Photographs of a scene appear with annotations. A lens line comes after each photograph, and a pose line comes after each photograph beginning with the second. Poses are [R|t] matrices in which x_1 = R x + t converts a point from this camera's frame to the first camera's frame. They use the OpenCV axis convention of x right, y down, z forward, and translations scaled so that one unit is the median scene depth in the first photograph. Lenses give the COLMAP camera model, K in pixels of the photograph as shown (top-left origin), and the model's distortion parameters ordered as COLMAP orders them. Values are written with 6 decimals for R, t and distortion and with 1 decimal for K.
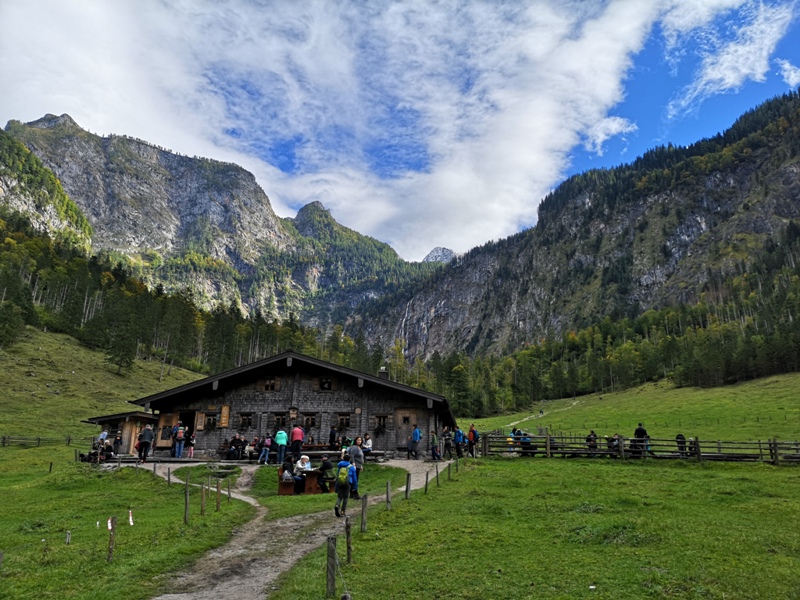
lens RADIAL K [[611.0, 0, 404.0], [0, 611.0, 297.0], [0, 0, 1]] dist [0.062771, -0.062675]
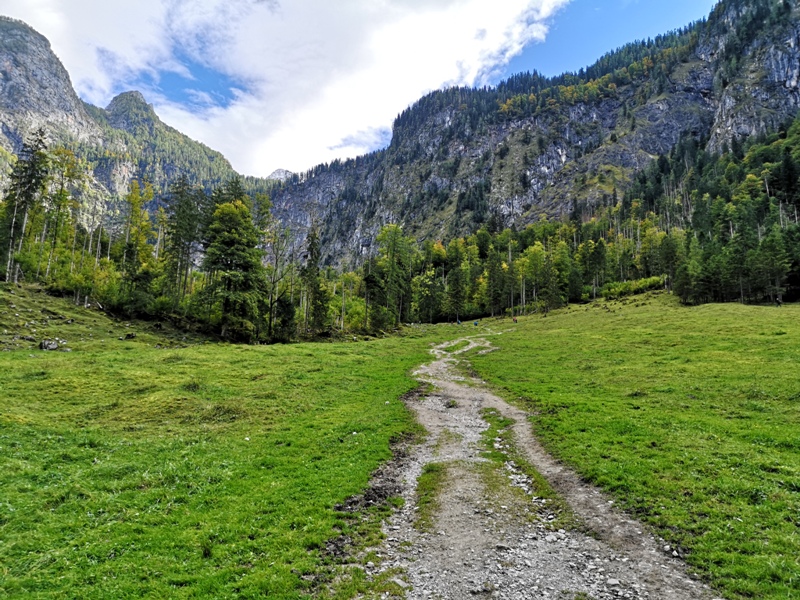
lens RADIAL K [[599.9, 0, 395.6], [0, 599.9, 300.3], [0, 0, 1]] dist [0.054533, -0.045845]
pose [[0.966122, 0.063880, 0.250056, 0.016964], [-0.090484, 0.991224, 0.096376, 0.022332], [-0.241705, -0.115737, 0.963423, 0.110406]]
